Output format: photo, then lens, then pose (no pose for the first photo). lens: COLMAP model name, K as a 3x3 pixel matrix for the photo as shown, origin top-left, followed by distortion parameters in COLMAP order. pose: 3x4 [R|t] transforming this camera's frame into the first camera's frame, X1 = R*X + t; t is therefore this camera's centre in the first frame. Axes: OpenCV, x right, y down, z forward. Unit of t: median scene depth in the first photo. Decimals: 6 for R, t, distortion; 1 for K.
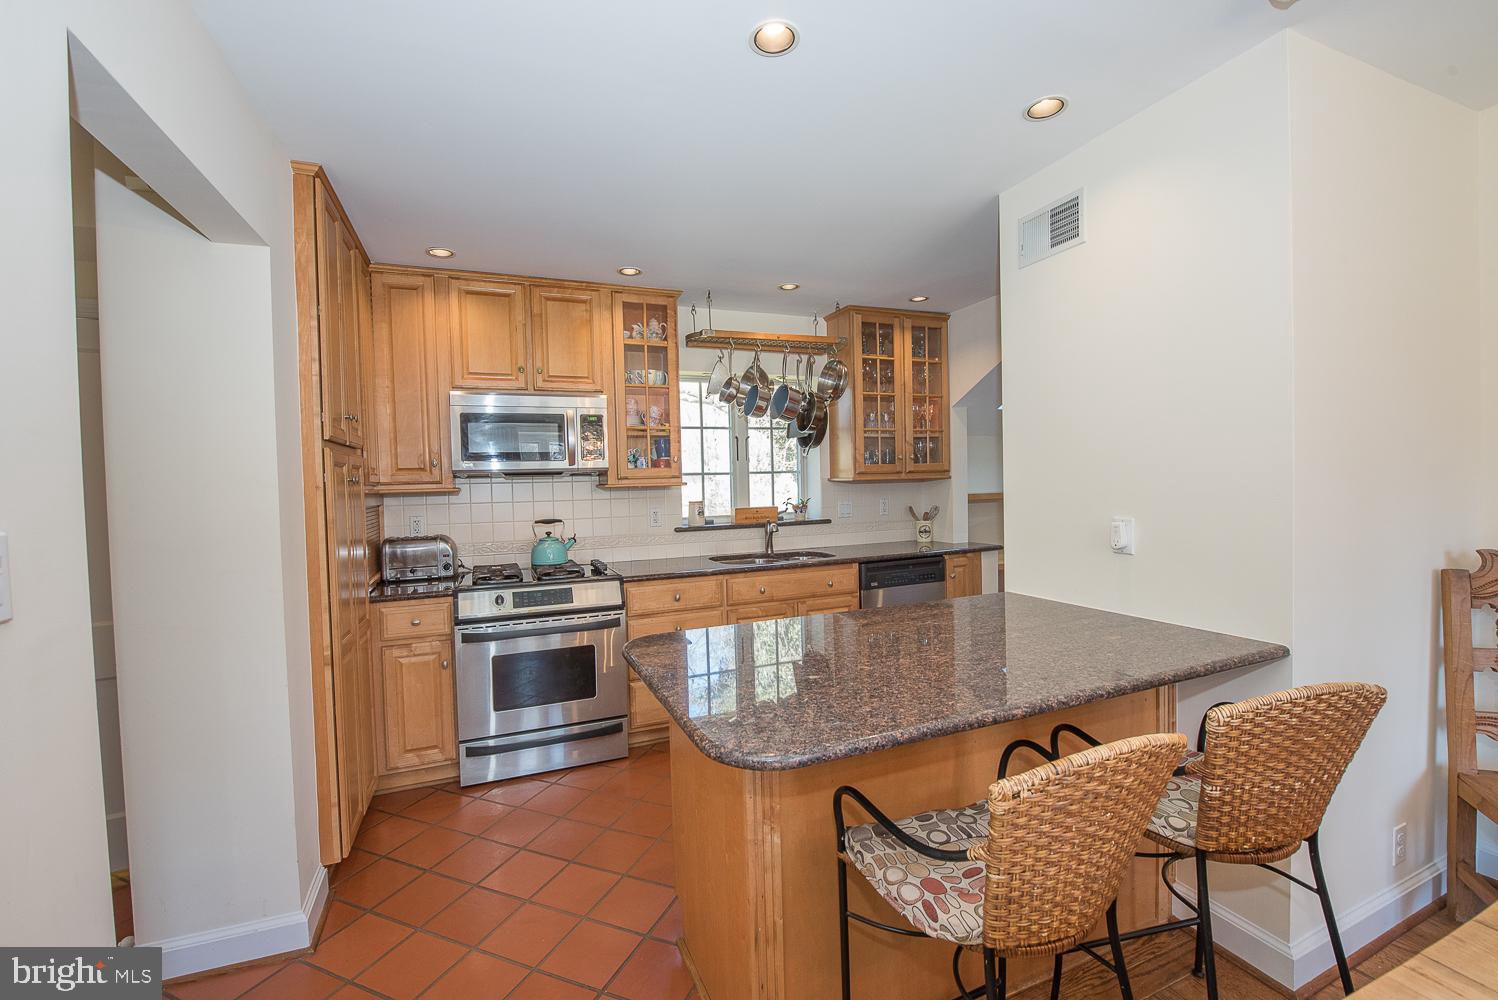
lens RADIAL K [[630.8, 0, 749.0], [0, 630.8, 500.0], [0, 0, 1]] dist [-0.015271, -0.000923]
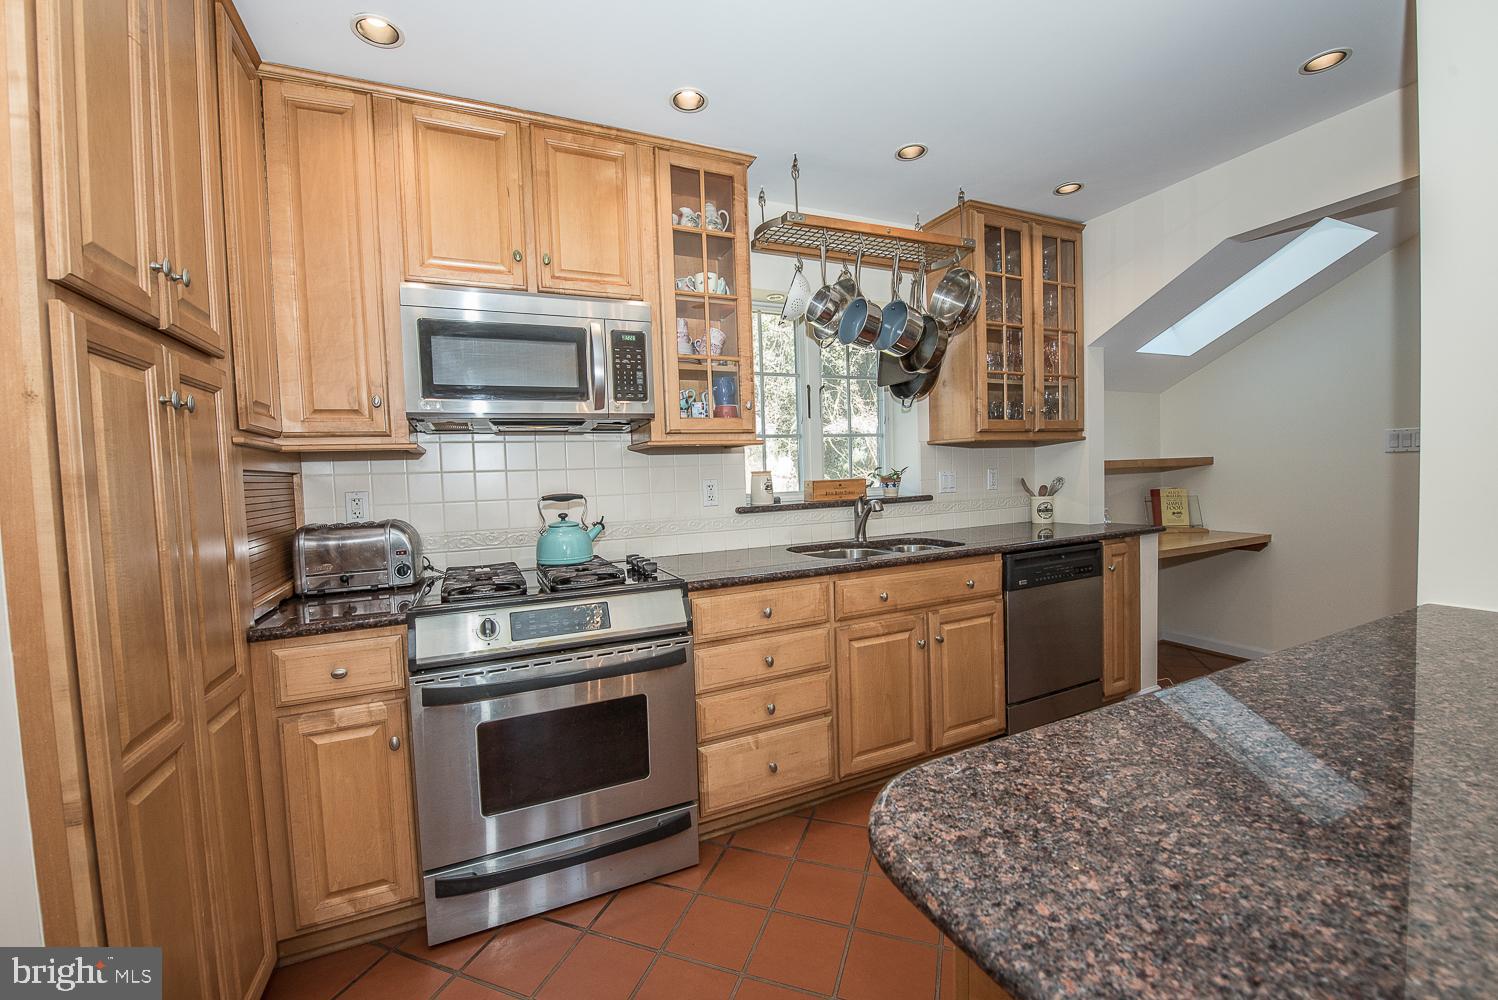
lens RADIAL K [[592.9, 0, 749.0], [0, 592.9, 500.0], [0, 0, 1]] dist [-0.016833, -0.002584]
pose [[0.999278, -0.011939, 0.036077, -0.145281], [0.011386, 0.999815, 0.015490, 0.028758], [-0.036255, -0.015068, 0.999229, 0.374454]]
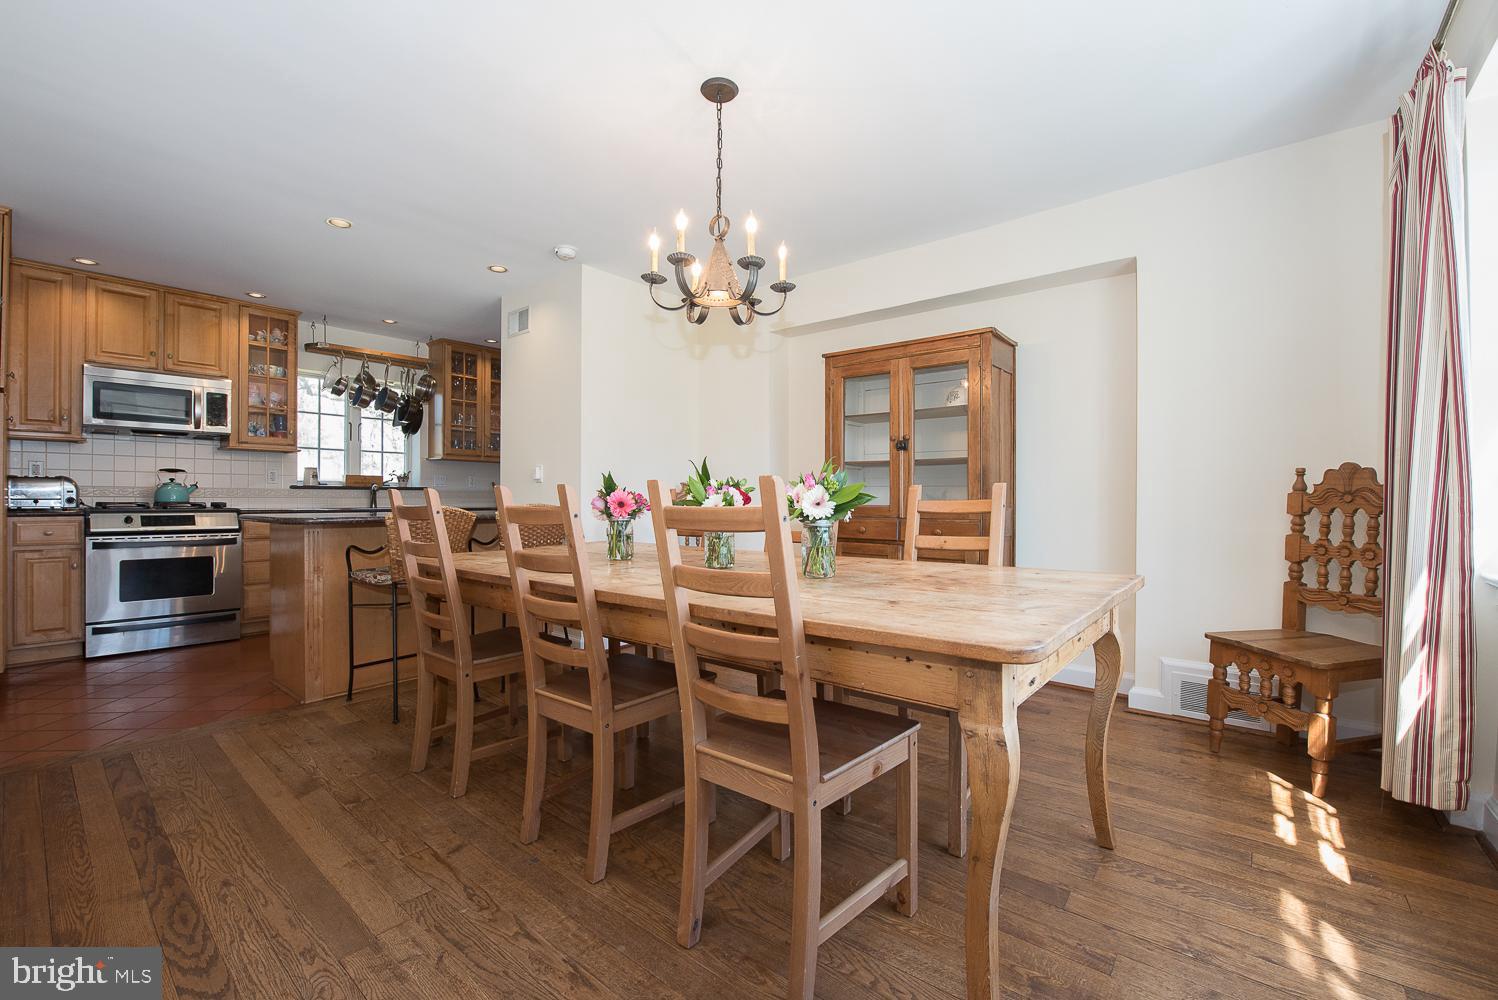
lens RADIAL K [[621.7, 0, 749.0], [0, 621.7, 500.0], [0, 0, 1]] dist [-0.017230, -0.003268]
pose [[0.881387, 0.027455, 0.471596, 0.140657], [-0.011529, 0.999263, -0.036627, 0.126031], [-0.472254, 0.026845, 0.881054, -0.676448]]
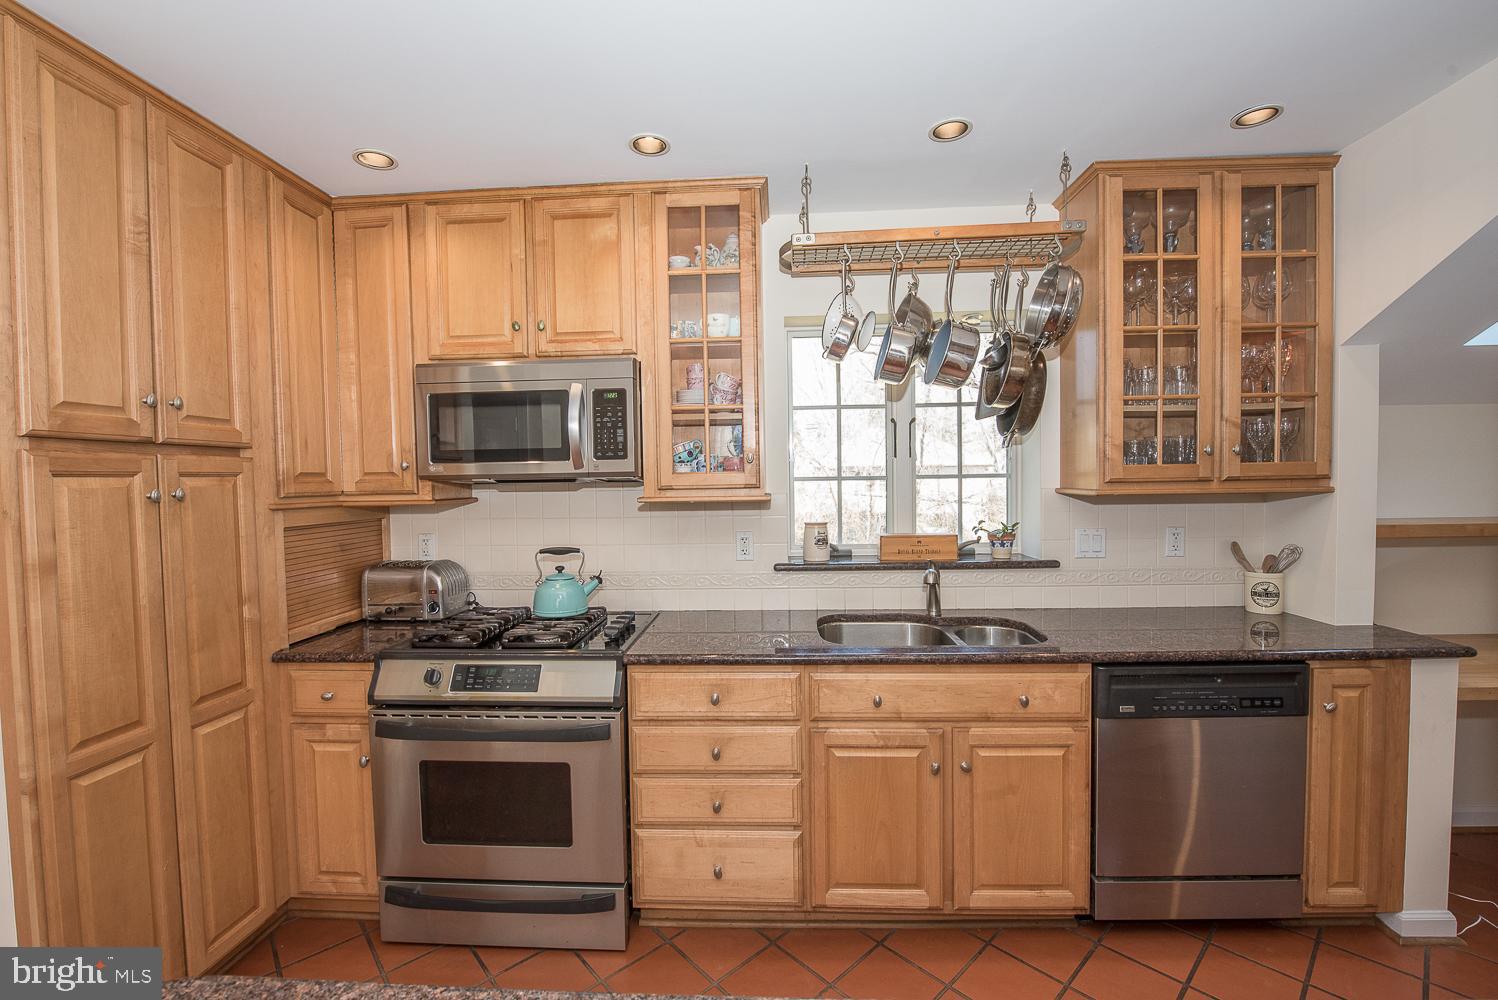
lens RADIAL K [[630.8, 0, 749.0], [0, 630.8, 500.0], [0, 0, 1]] dist [-0.015271, -0.000923]
pose [[0.903182, 0.025847, -0.428478, 0.149371], [-0.020001, 0.999635, 0.018142, -0.036099], [0.428791, -0.007815, 0.903370, 0.467694]]
